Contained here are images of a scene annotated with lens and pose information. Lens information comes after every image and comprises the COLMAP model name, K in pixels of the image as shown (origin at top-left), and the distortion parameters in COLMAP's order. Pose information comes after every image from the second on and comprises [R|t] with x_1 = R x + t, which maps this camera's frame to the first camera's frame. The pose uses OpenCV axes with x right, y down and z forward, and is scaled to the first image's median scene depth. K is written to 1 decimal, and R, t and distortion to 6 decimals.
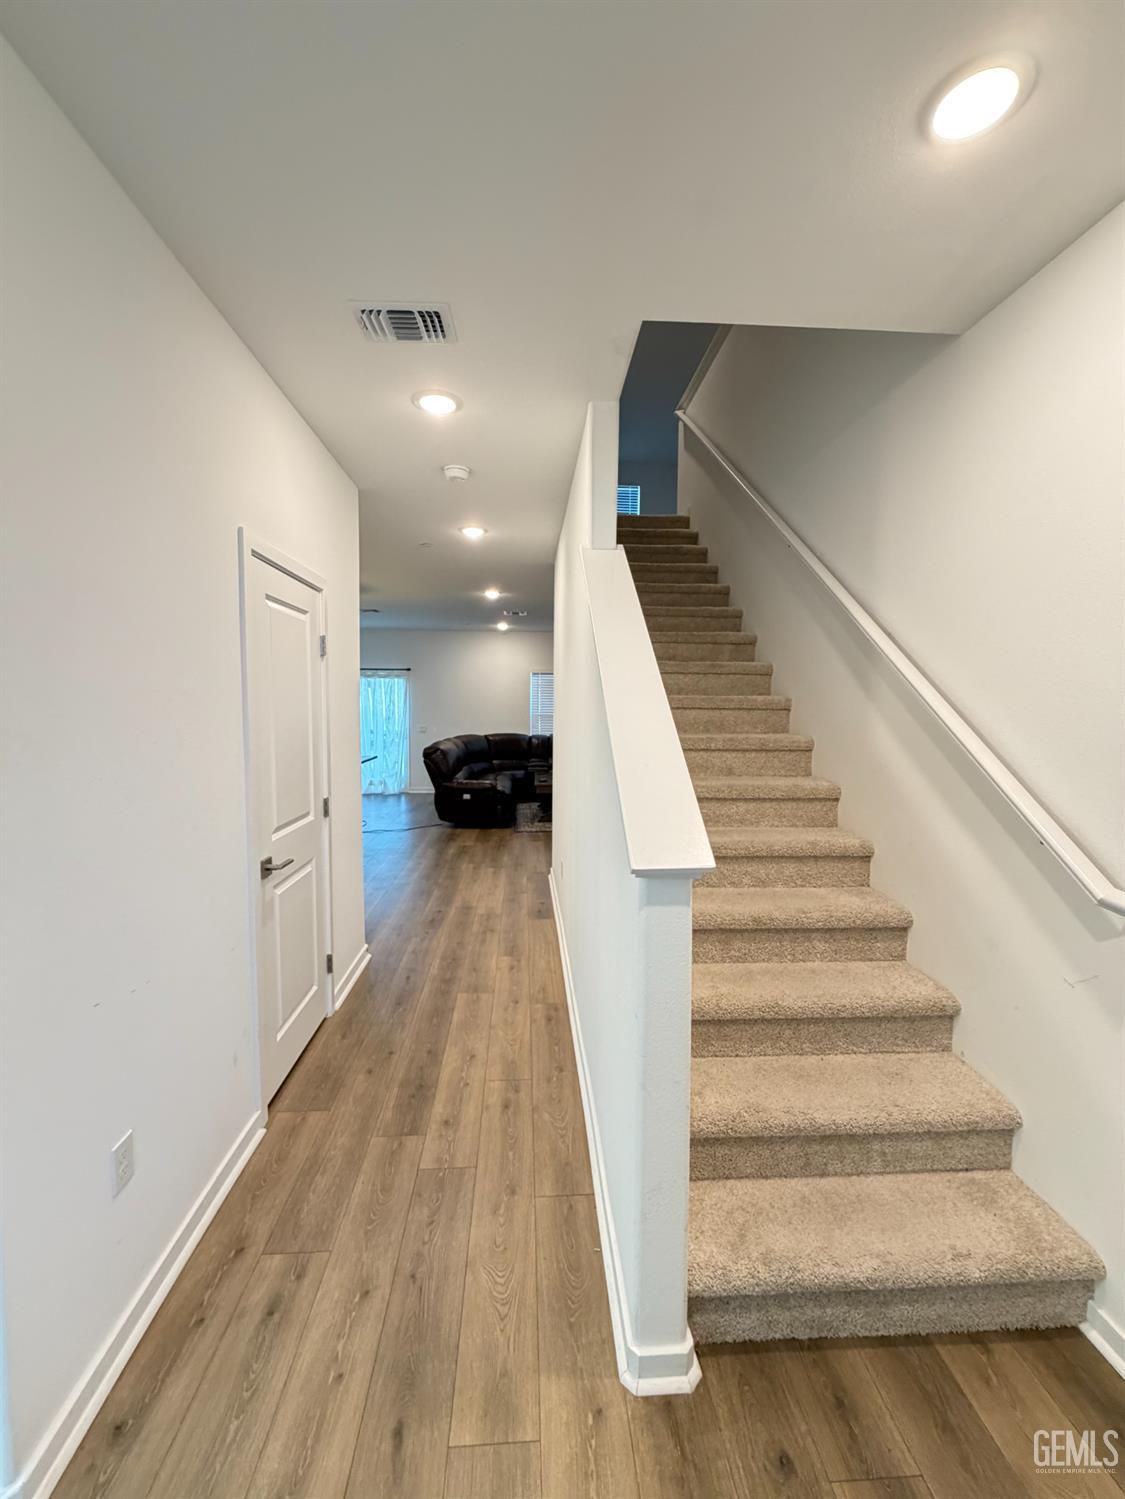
lens RADIAL K [[597.0, 0, 558.4], [0, 597.0, 744.4], [0, 0, 1]] dist [0.002511, 0.000333]
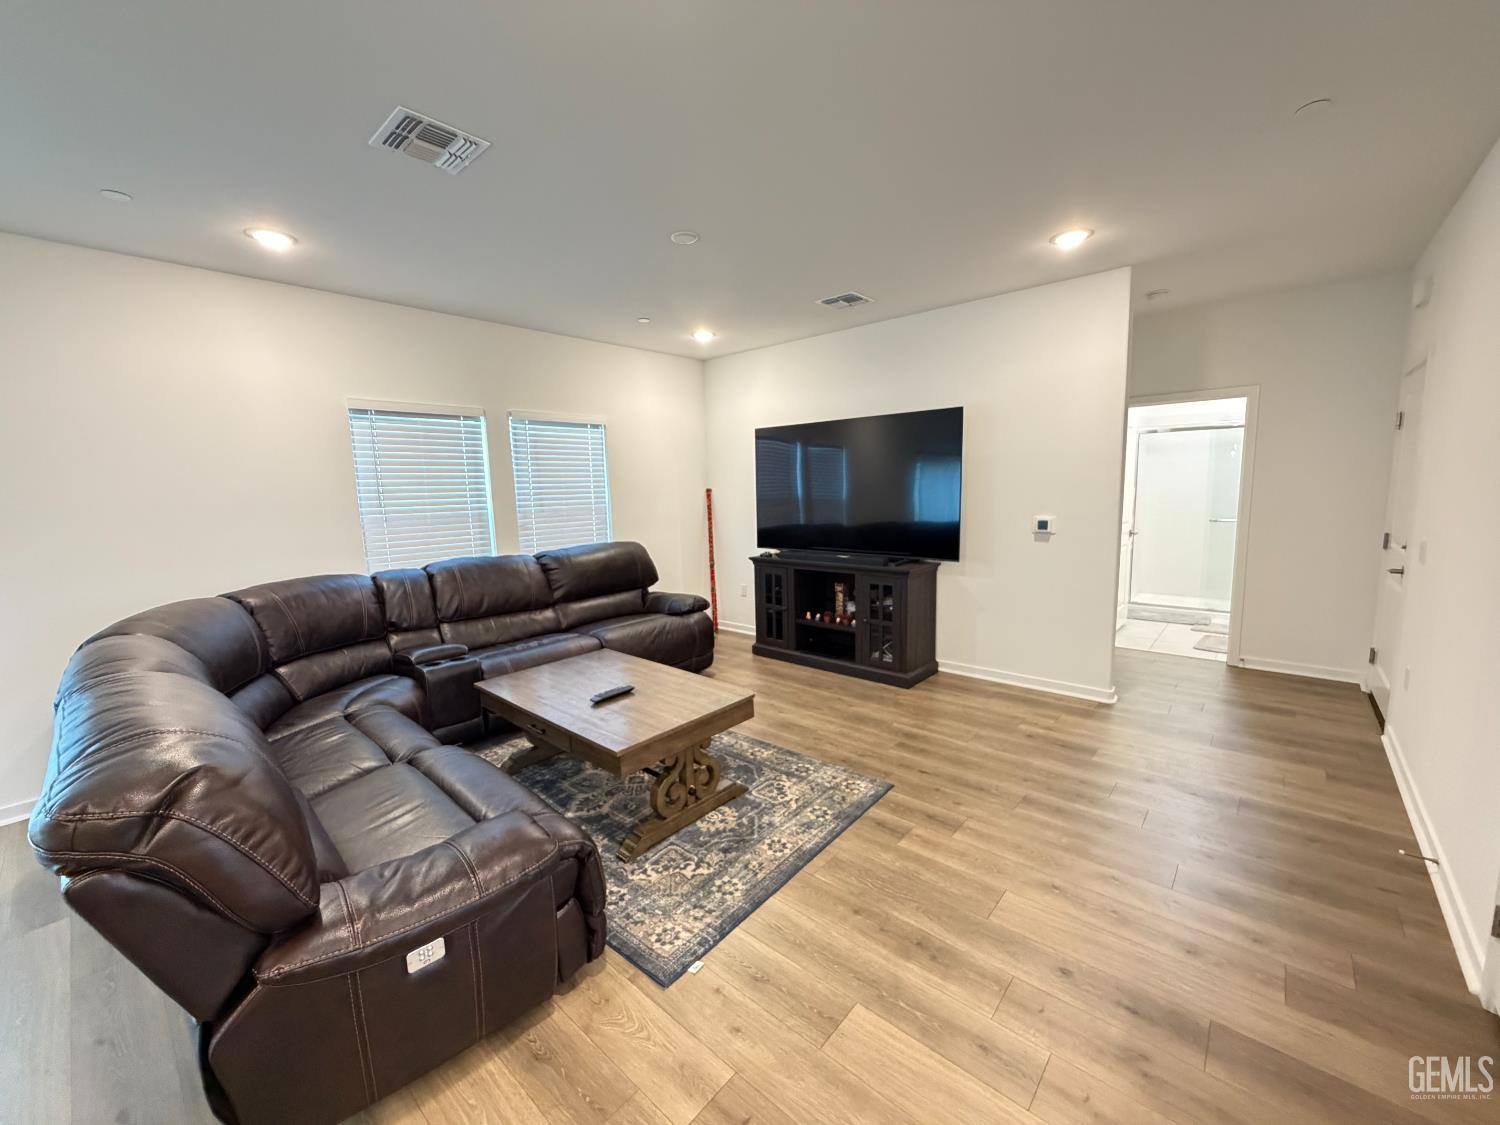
lens RADIAL K [[597.4, 0, 750.0], [0, 597.4, 562.5], [0, 0, 1]] dist [0.002511, 0.000333]
pose [[0.703313, -0.117785, 0.701054, -0.179606], [0.078725, 0.993017, 0.087859, -0.046066], [-0.706507, -0.006602, 0.707675, 0.696846]]
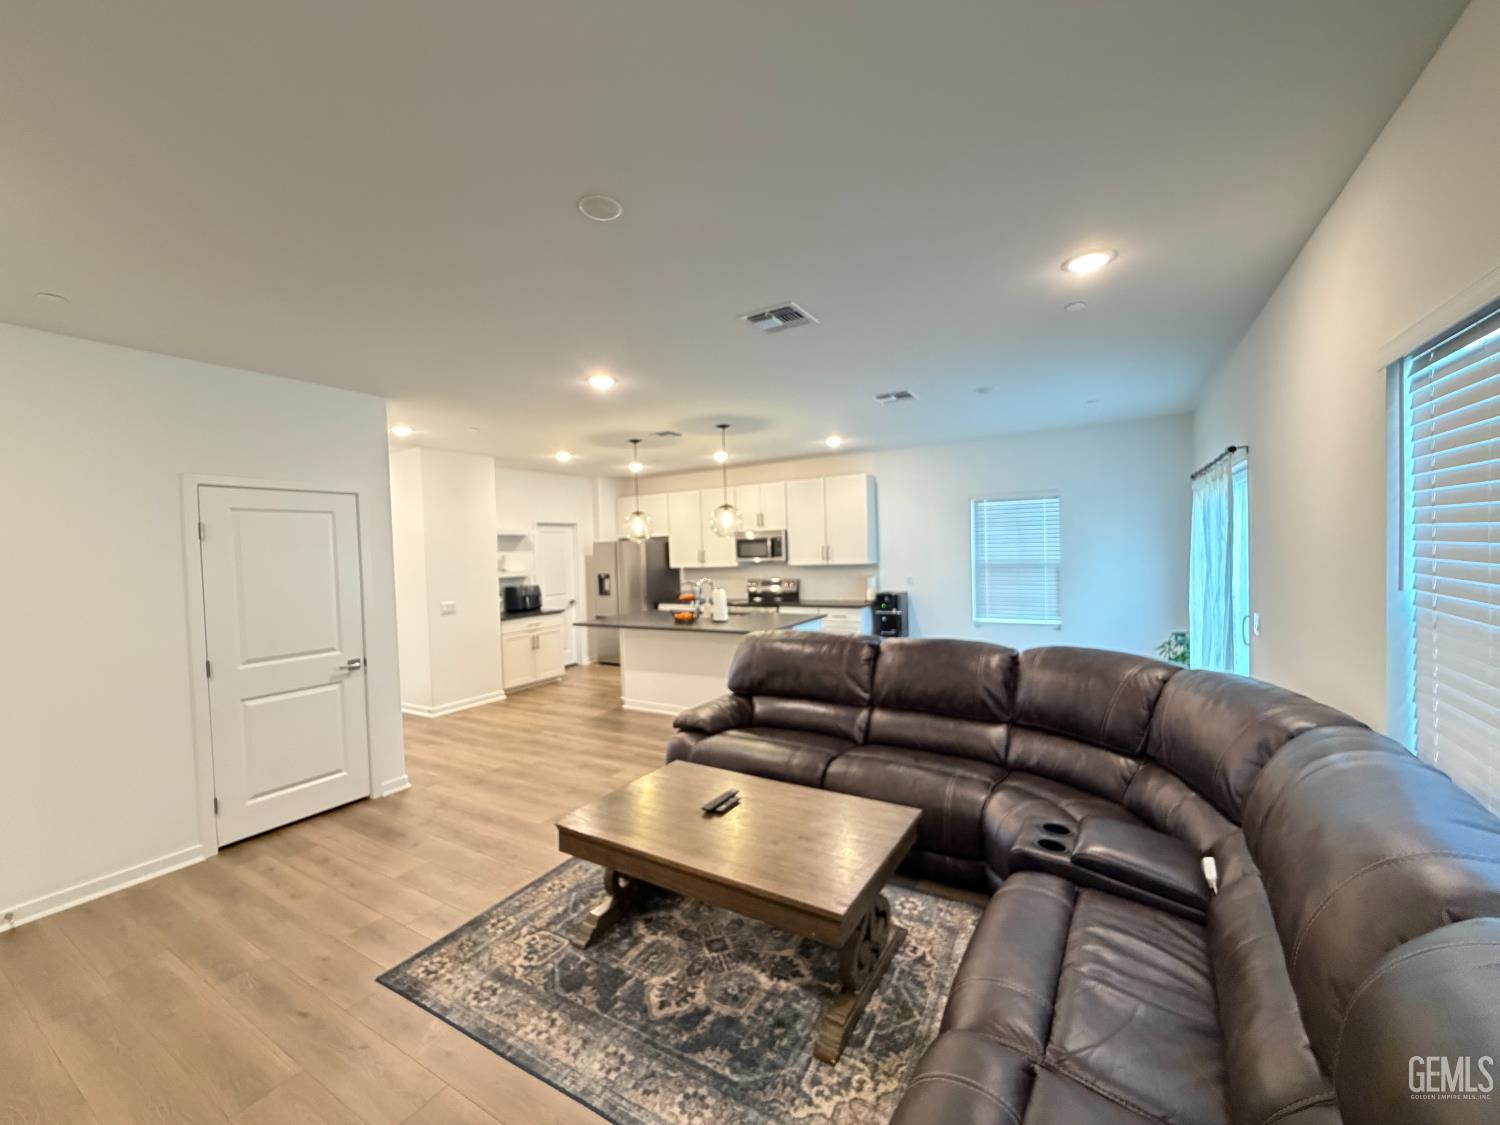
lens RADIAL K [[597.4, 0, 750.0], [0, 597.4, 562.5], [0, 0, 1]] dist [0.002511, 0.000333]
pose [[-0.561305, 0.023255, -0.827282, 0.248035], [-0.028262, 0.998484, 0.047242, -0.081661], [0.827127, 0.049898, -0.559796, 1.180716]]
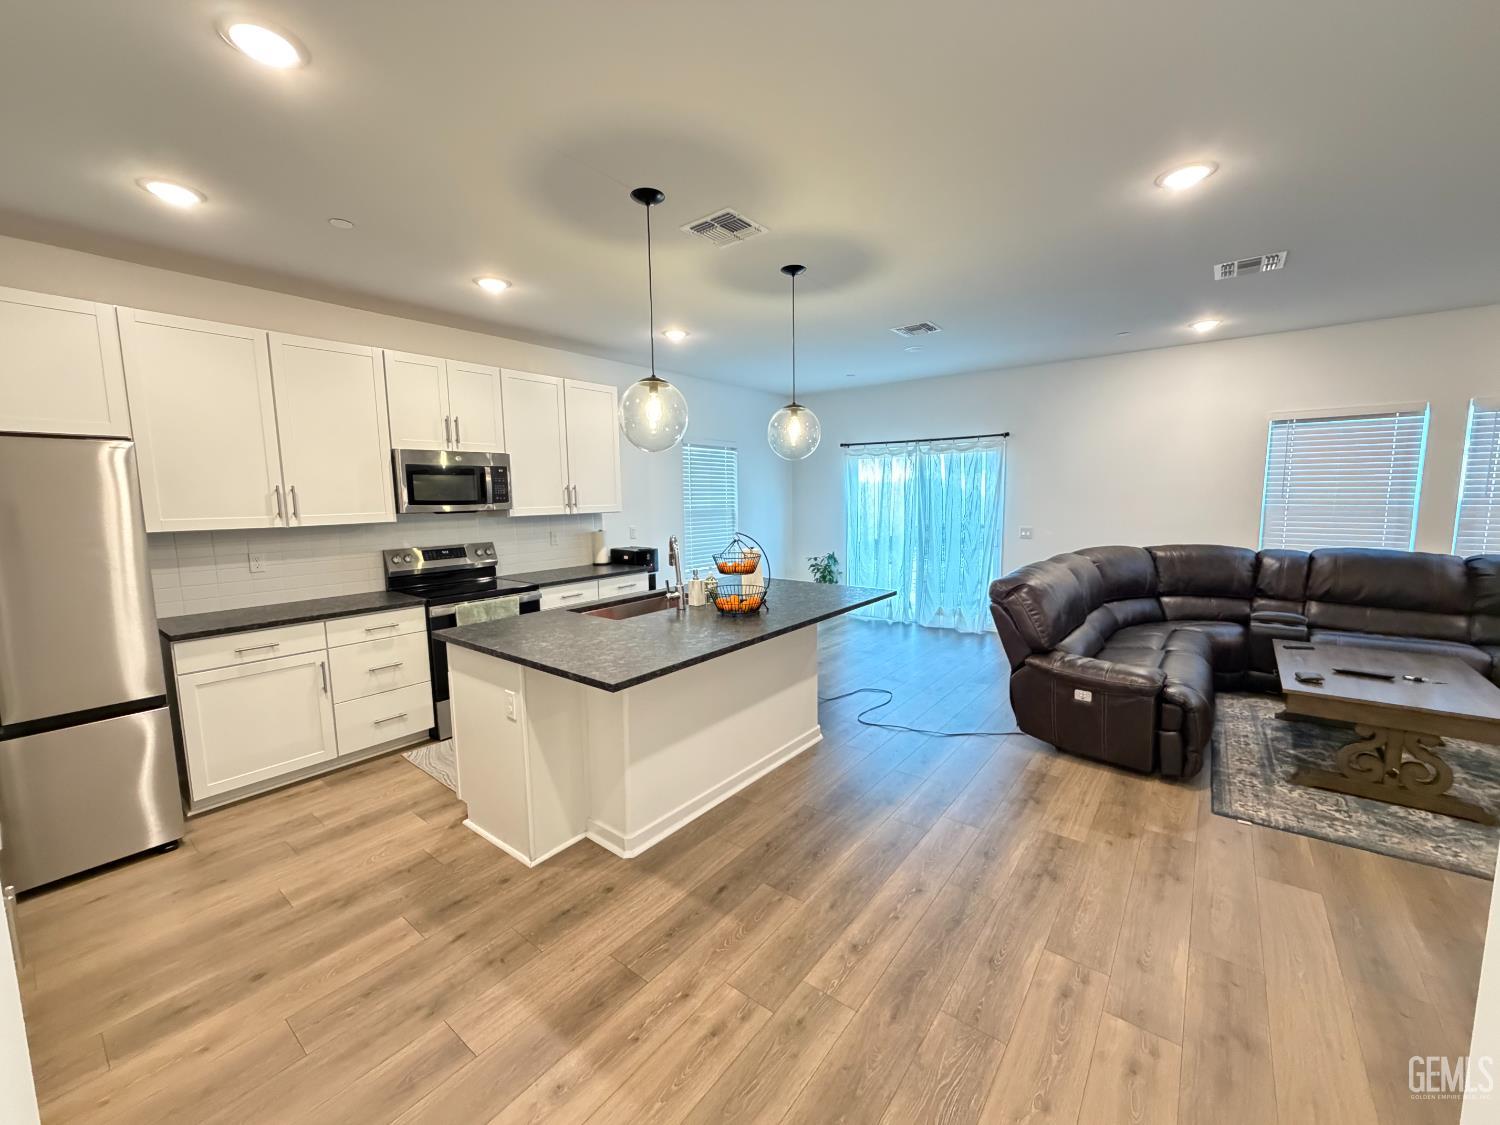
lens RADIAL K [[597.4, 0, 750.0], [0, 597.4, 562.5], [0, 0, 1]] dist [0.002511, 0.000333]
pose [[0.750834, 0.056789, -0.658046, -0.045577], [-0.023442, 0.997960, 0.059376, -0.030431], [0.660075, -0.029156, 0.750633, 0.443524]]
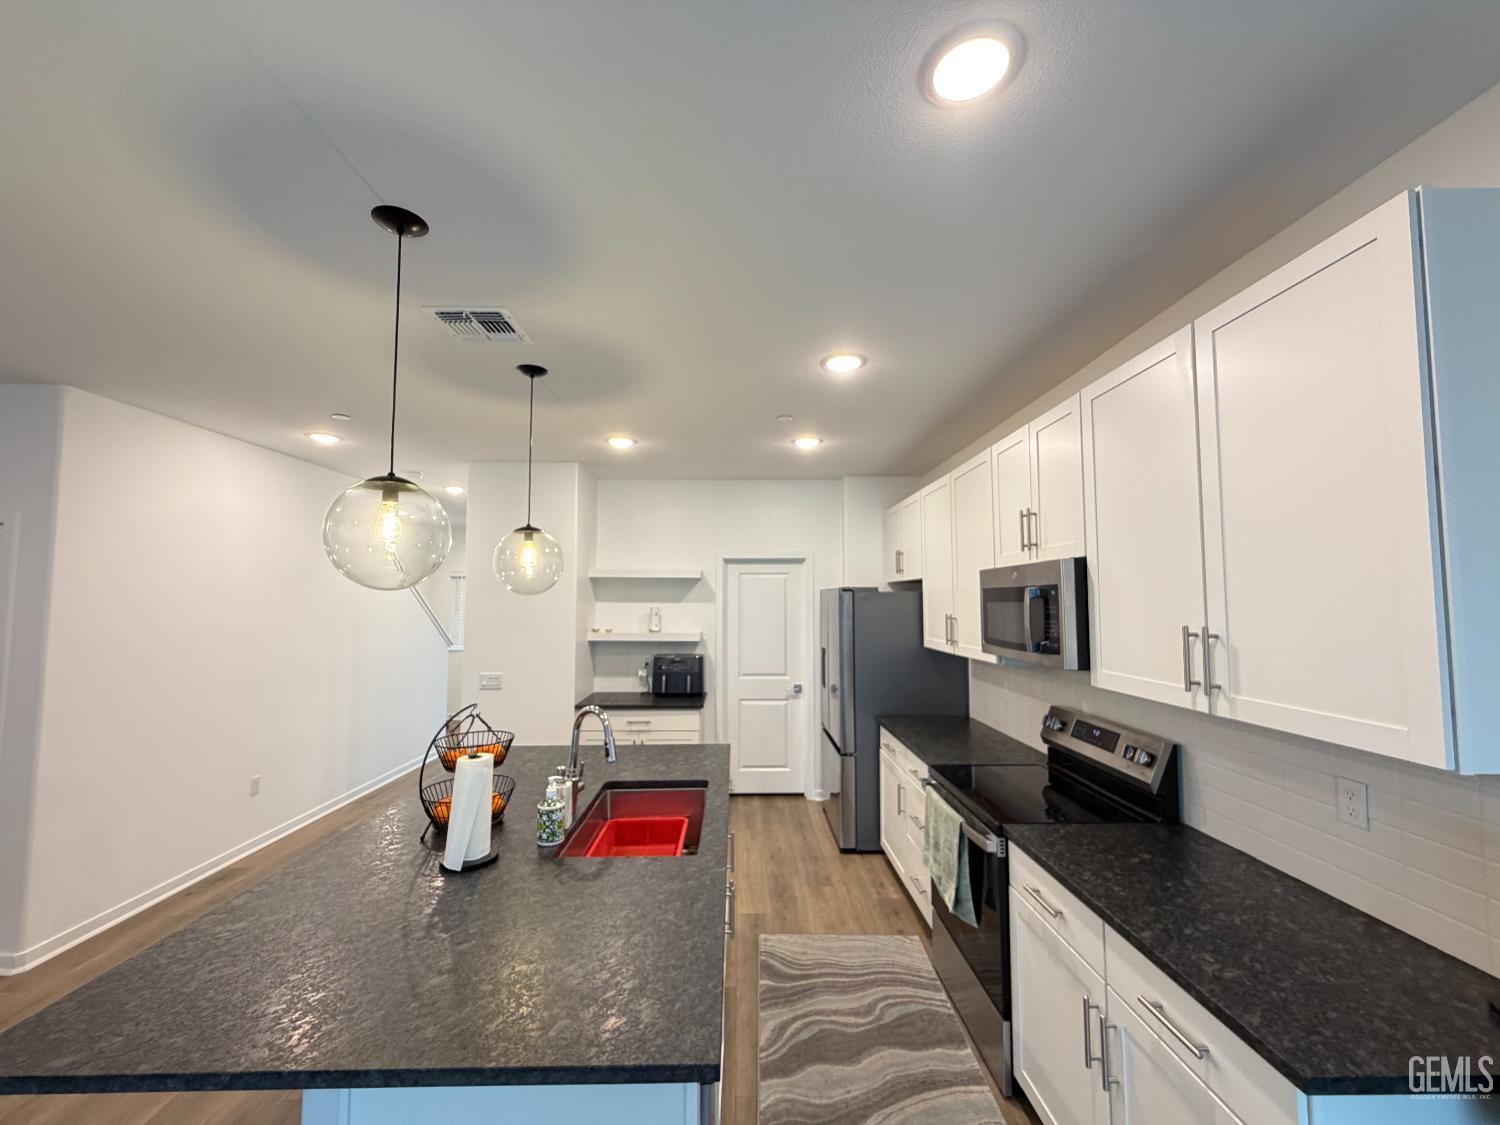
lens RADIAL K [[603.7, 0, 745.6], [0, 603.7, 566.0], [0, 0, 1]] dist [0.000047, -0.000075]
pose [[-0.998944, -0.004816, 0.045683, -0.425356], [-0.004388, 0.999946, 0.009460, -0.088483], [-0.045726, 0.009250, -0.998911, 0.970928]]
